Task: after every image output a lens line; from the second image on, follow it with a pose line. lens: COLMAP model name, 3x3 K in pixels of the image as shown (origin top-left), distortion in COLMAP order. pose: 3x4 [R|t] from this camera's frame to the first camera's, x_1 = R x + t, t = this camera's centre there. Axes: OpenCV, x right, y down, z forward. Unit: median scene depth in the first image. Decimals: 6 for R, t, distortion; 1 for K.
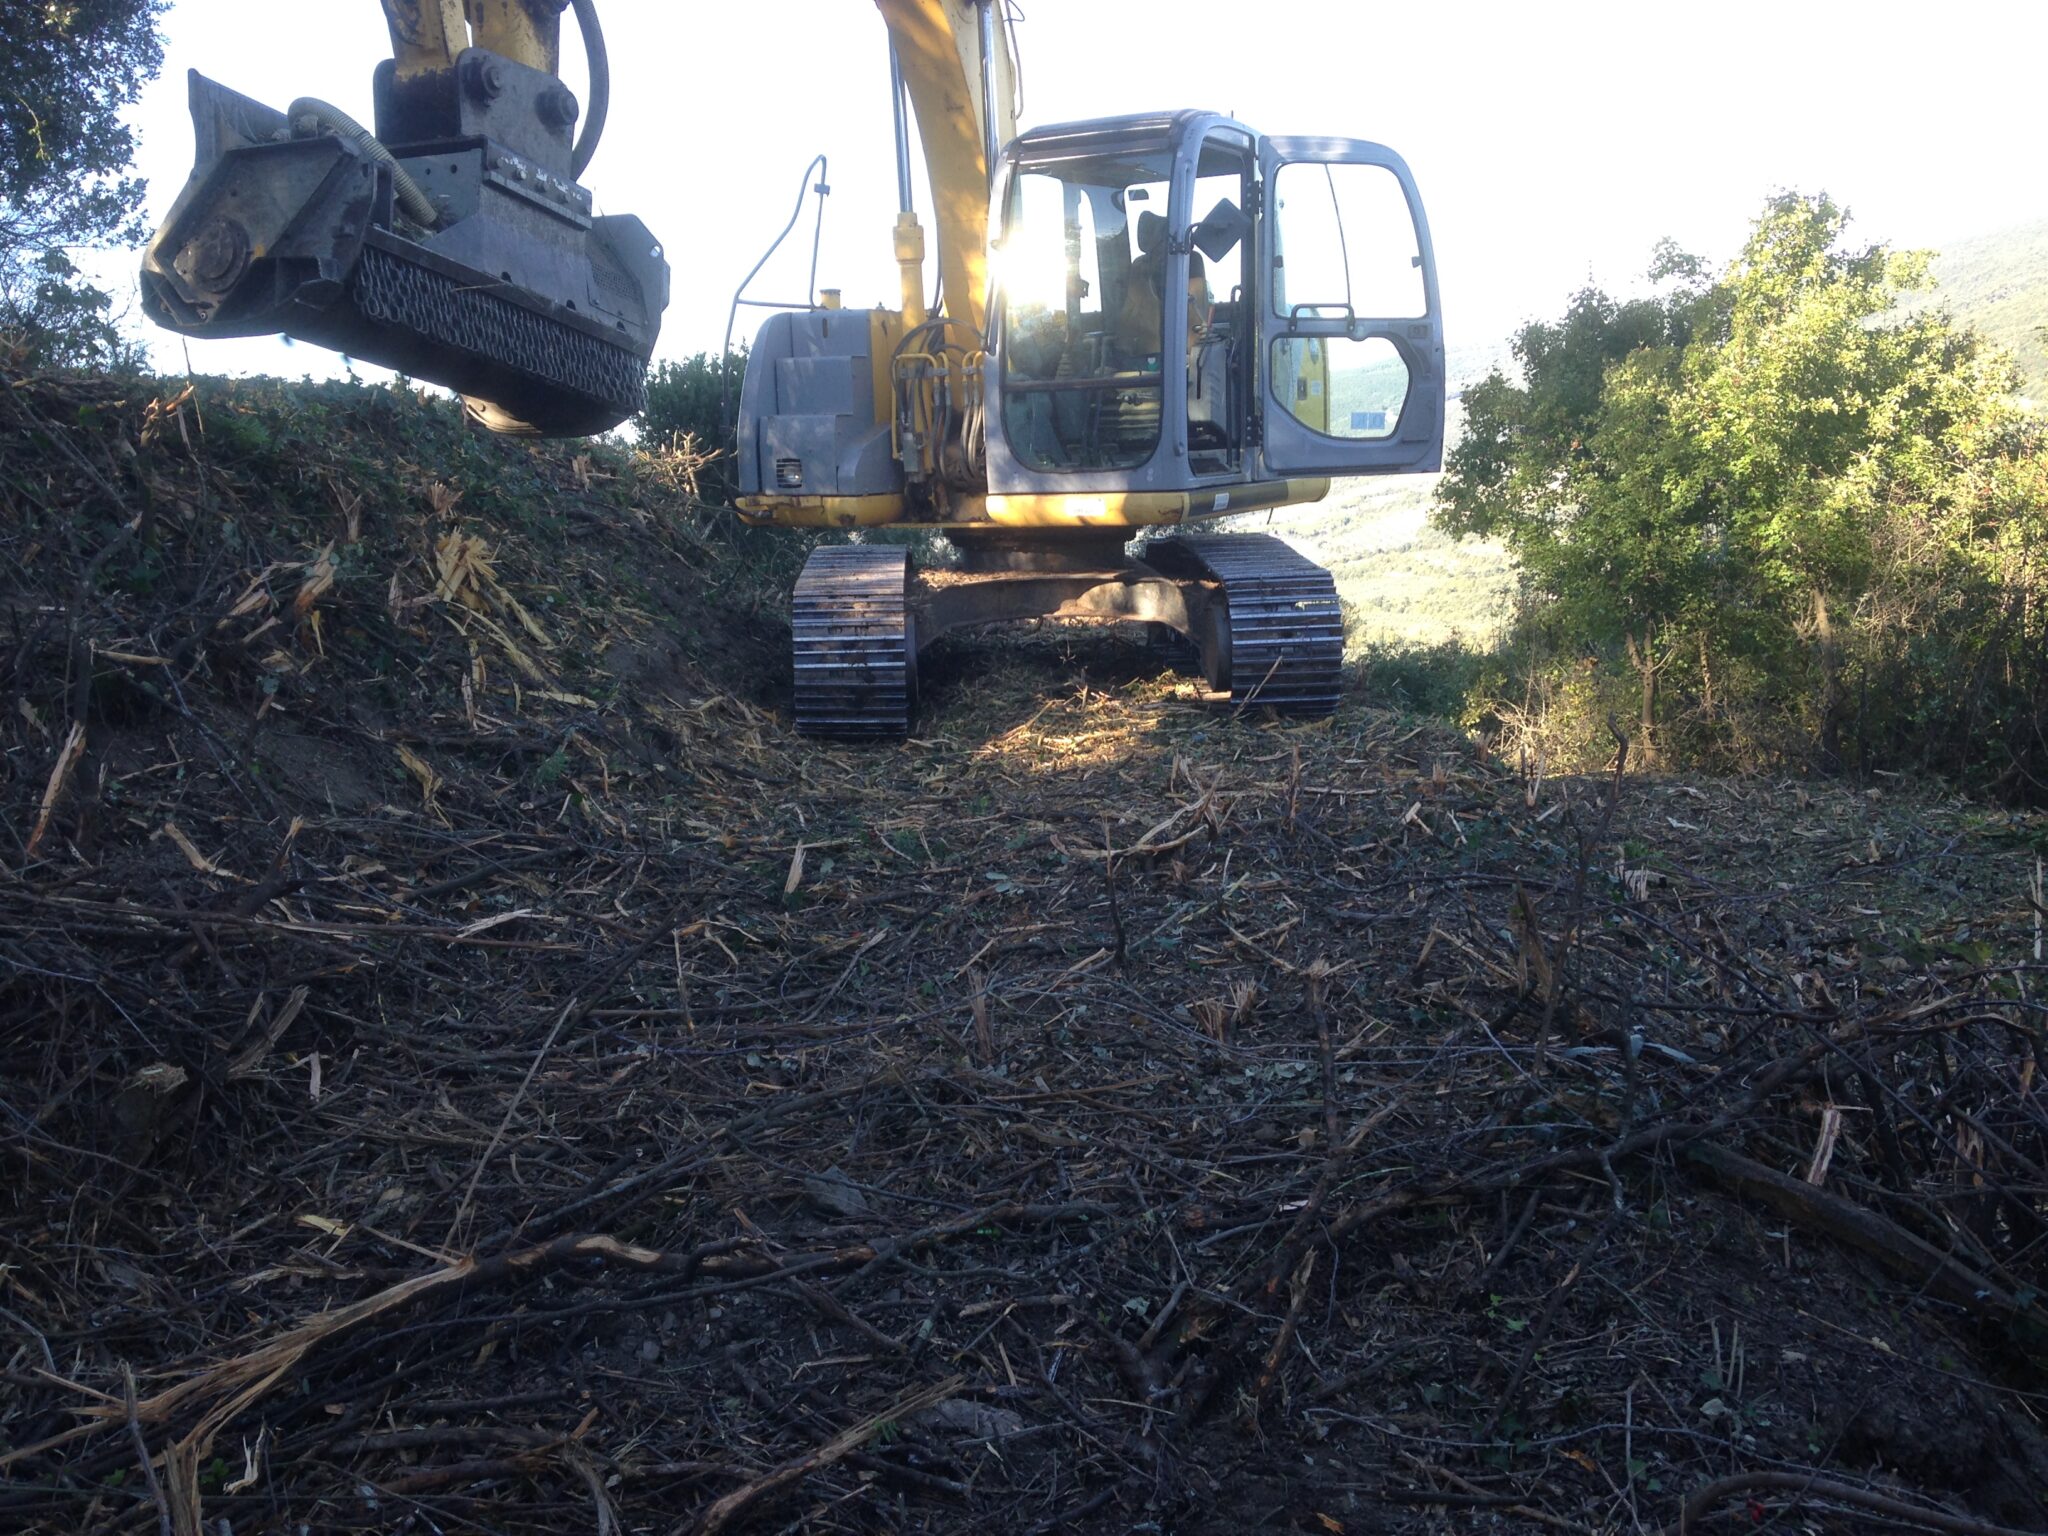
lens RADIAL K [[1835.1, 0, 1020.2], [0, 1835.1, 757.7], [0, 0, 1]] dist [0.085700, -0.051606]
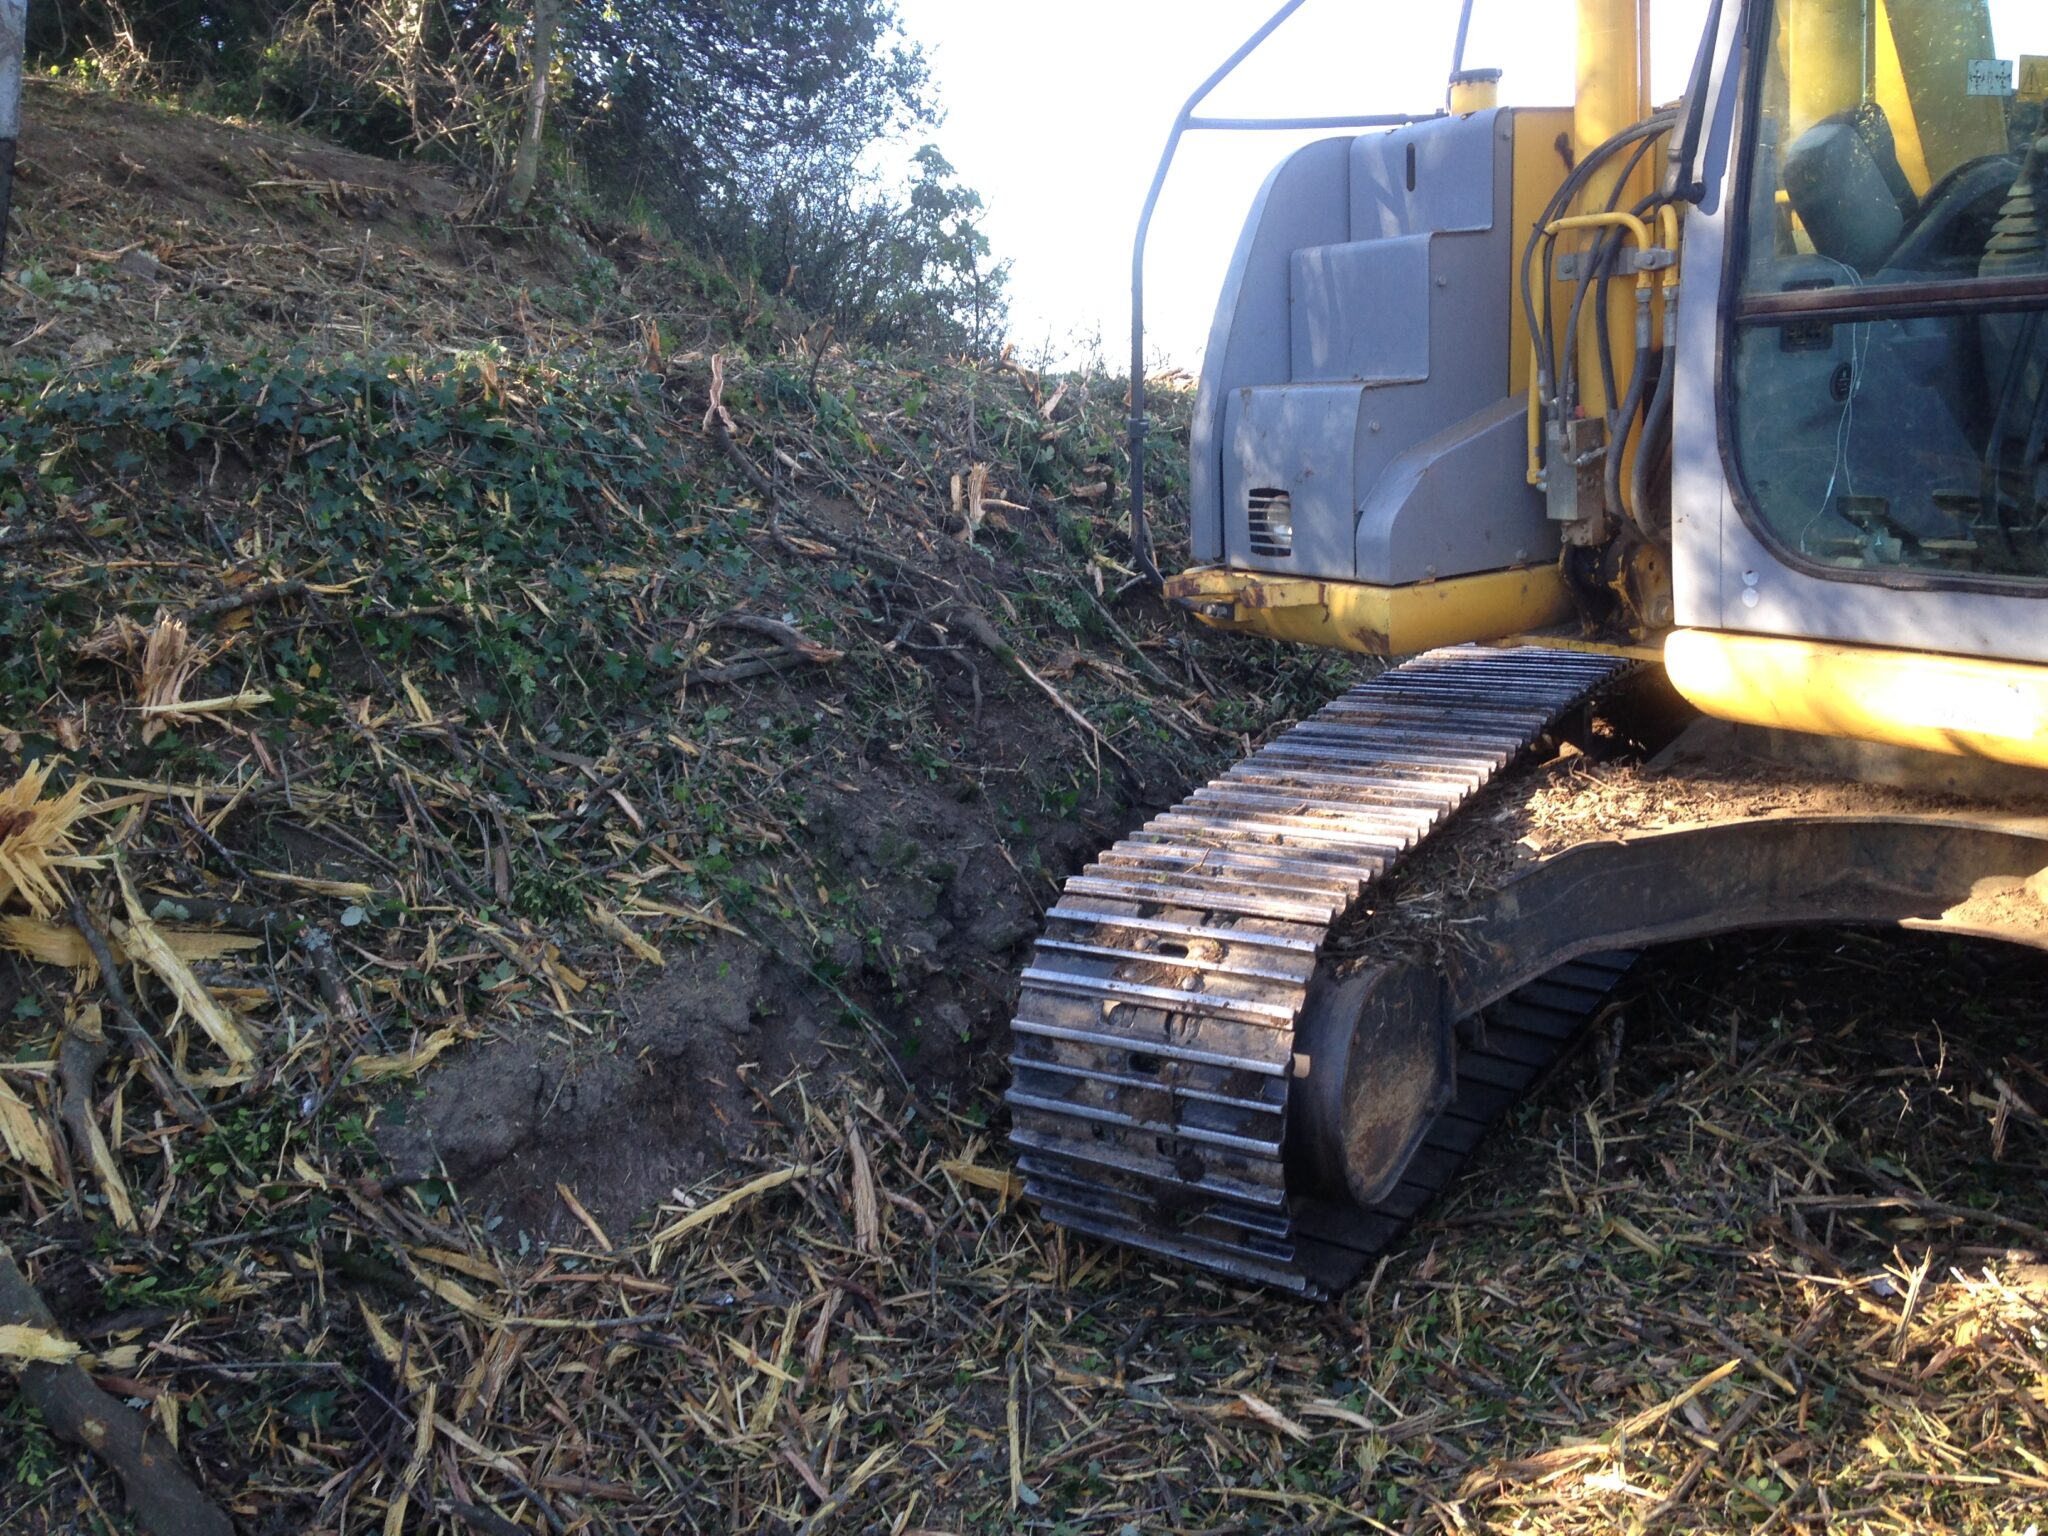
lens RADIAL K [[1835.1, 0, 1012.0], [0, 1835.1, 766.1], [0, 0, 1]] dist [0.085700, -0.051606]
pose [[0.817077, 0.099650, -0.567852, 0.076356], [-0.054690, 0.993905, 0.095723, -0.135620], [0.573929, -0.047157, 0.817546, 0.609143]]
